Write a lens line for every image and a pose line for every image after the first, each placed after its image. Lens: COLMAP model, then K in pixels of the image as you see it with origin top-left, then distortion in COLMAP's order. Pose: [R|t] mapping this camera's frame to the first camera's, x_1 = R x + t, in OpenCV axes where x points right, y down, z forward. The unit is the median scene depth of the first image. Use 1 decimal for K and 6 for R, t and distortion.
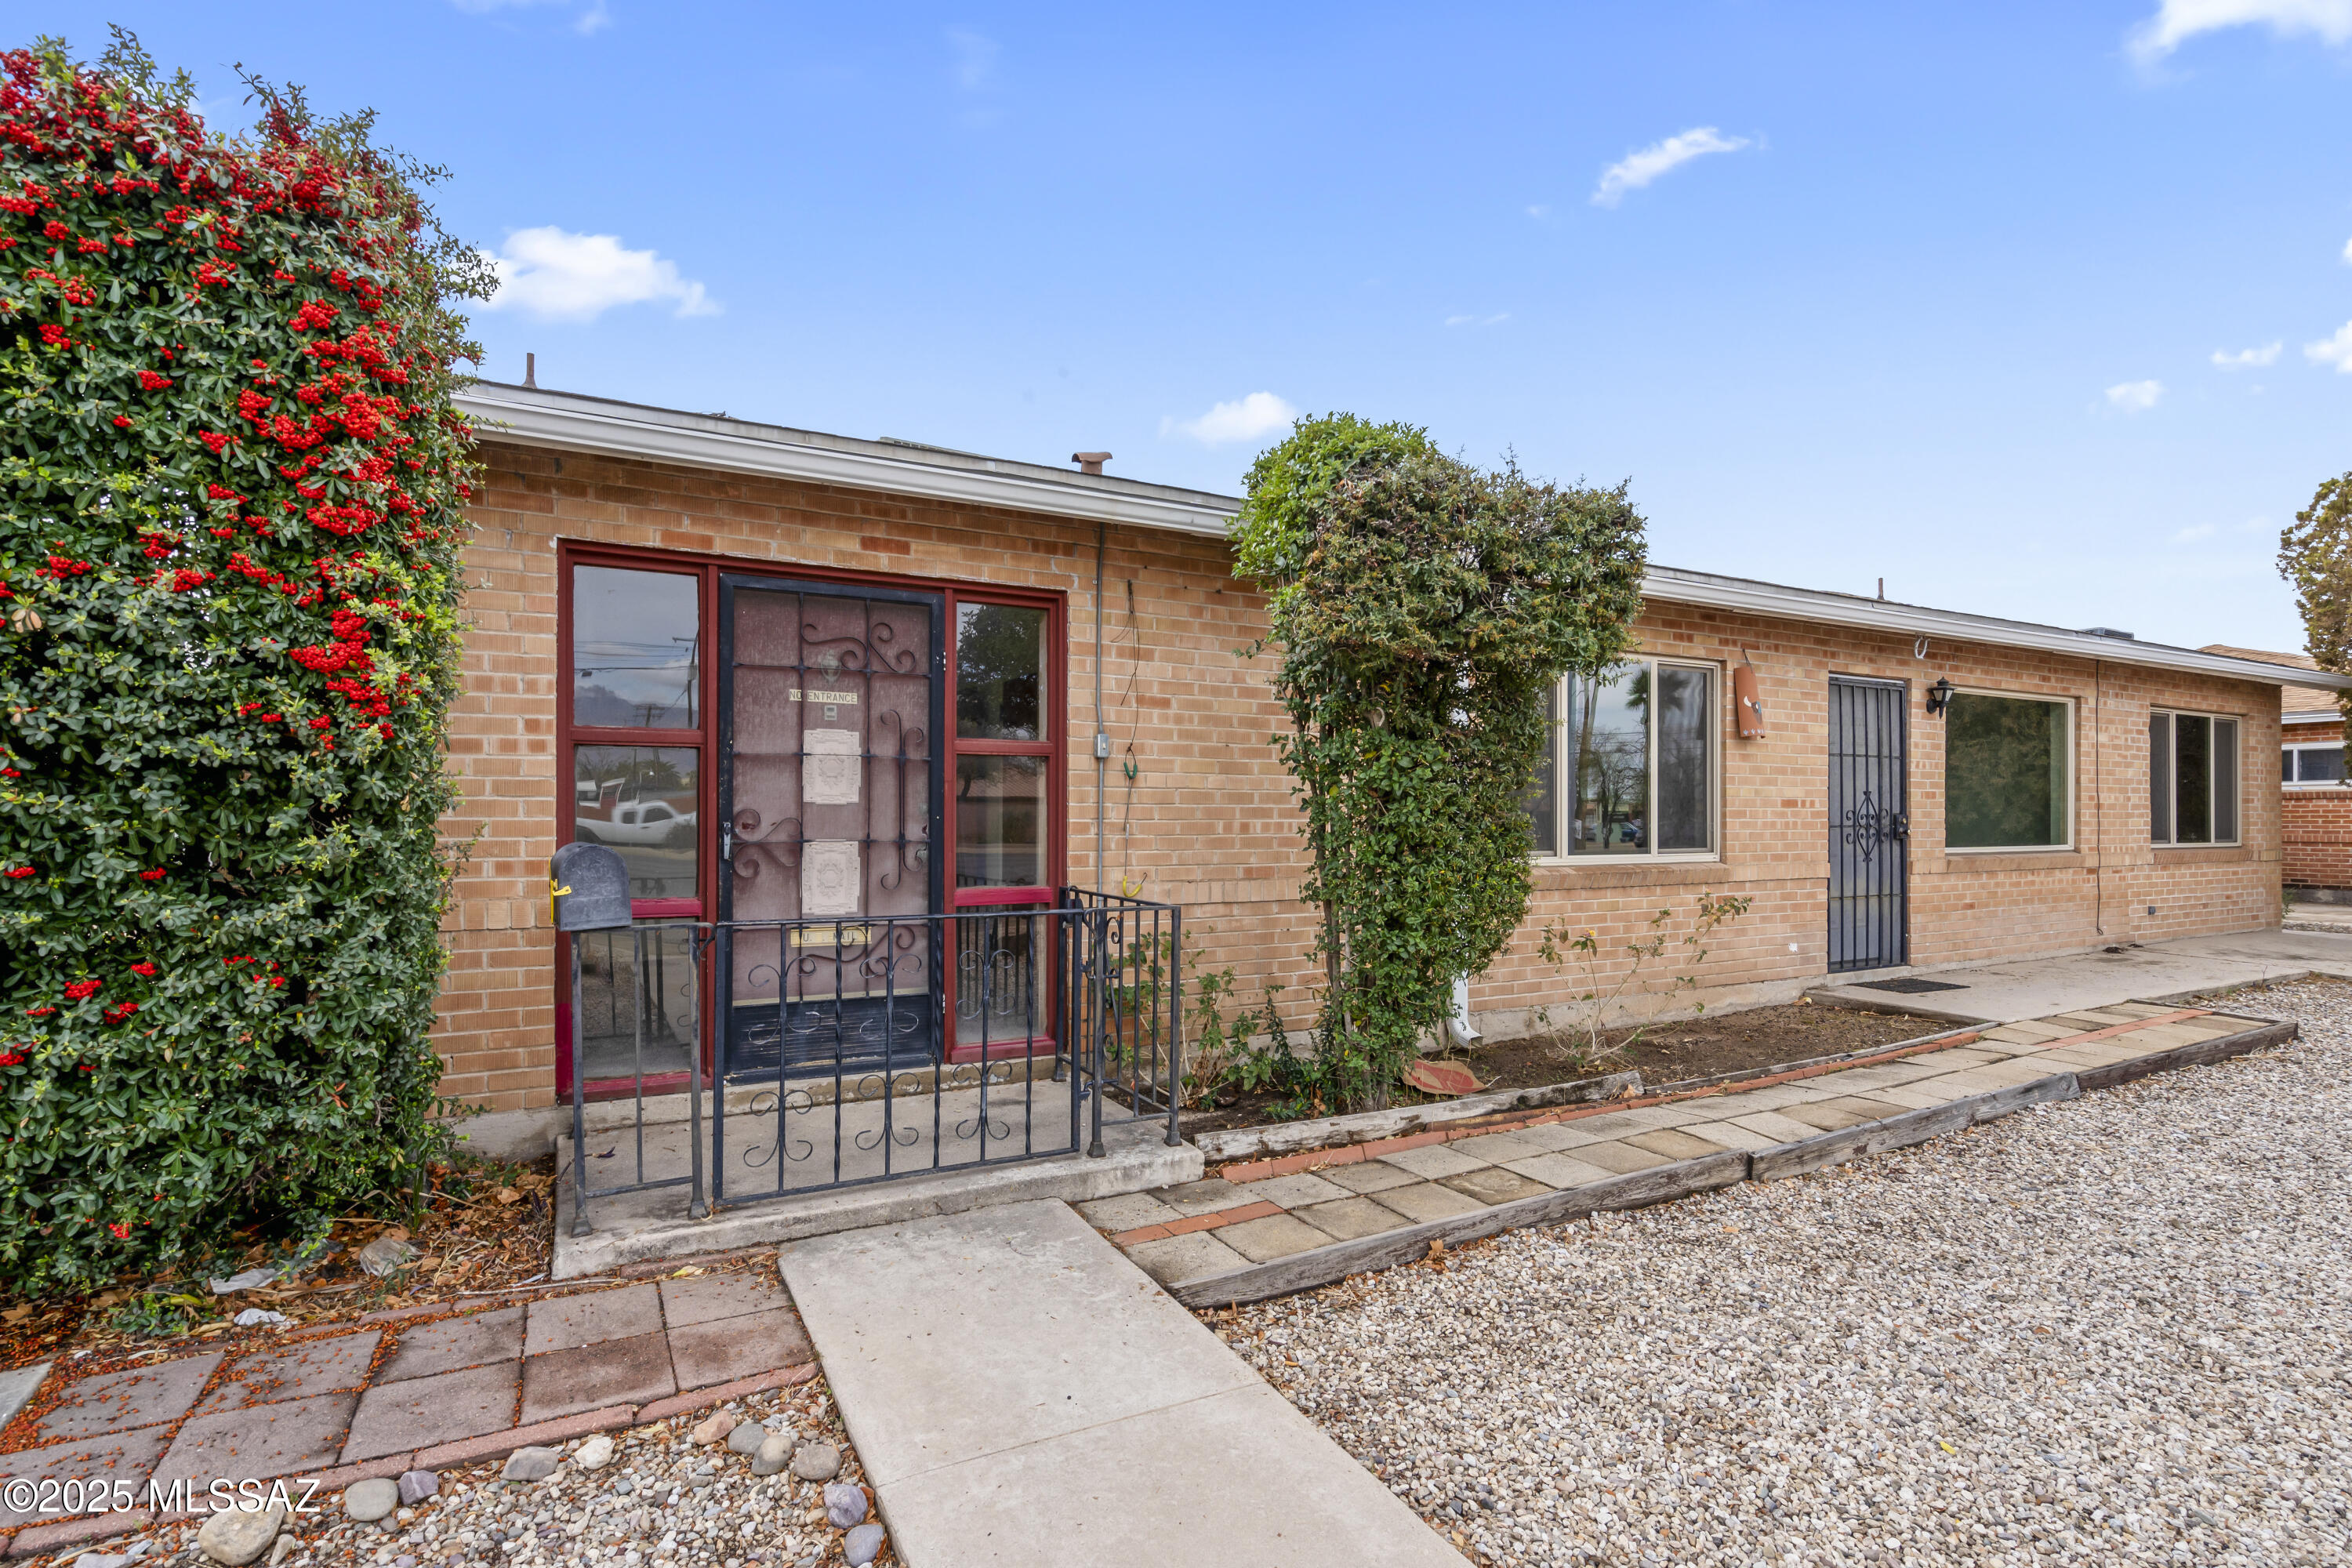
lens RADIAL K [[1122.1, 0, 1177.7], [0, 1122.1, 808.0], [0, 0, 1]] dist [0.002167, 0.000101]
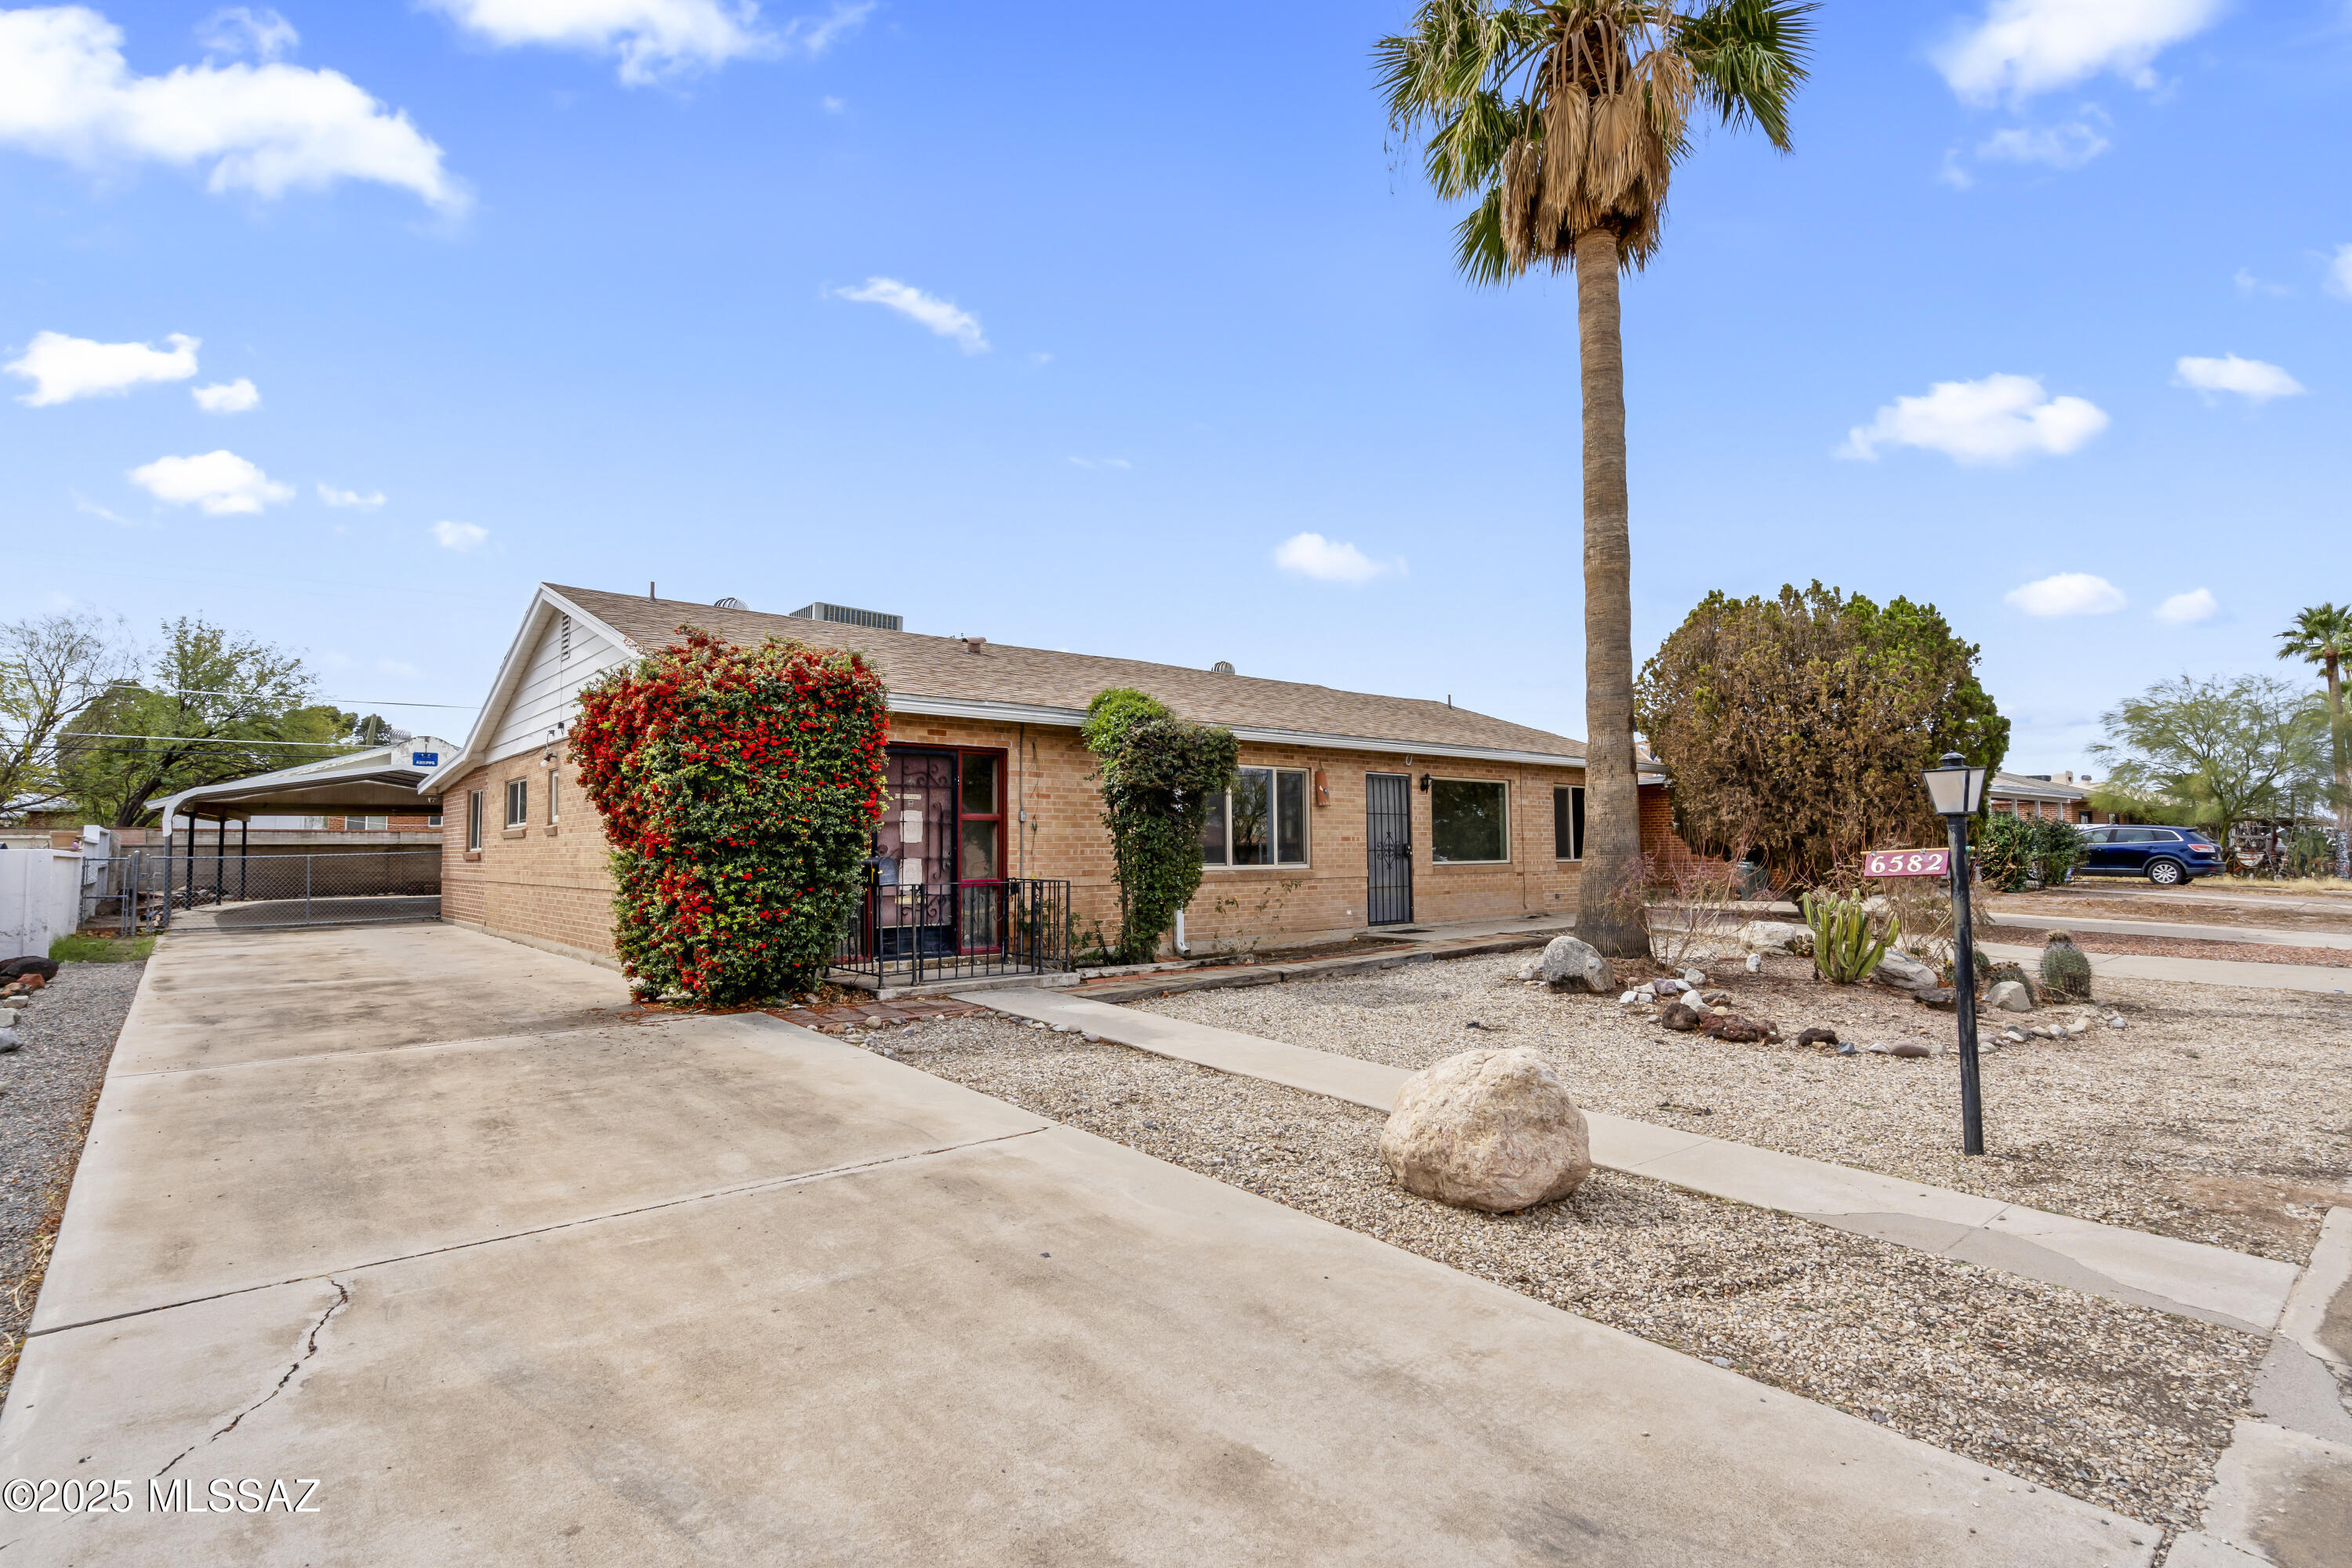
lens RADIAL K [[1122.1, 0, 1177.7], [0, 1122.1, 808.0], [0, 0, 1]] dist [0.002167, 0.000101]
pose [[0.975930, -0.000919, 0.218081, -0.253951], [0.008013, 0.999467, -0.031650, 0.002444], [-0.217935, 0.032636, 0.975417, -1.268559]]
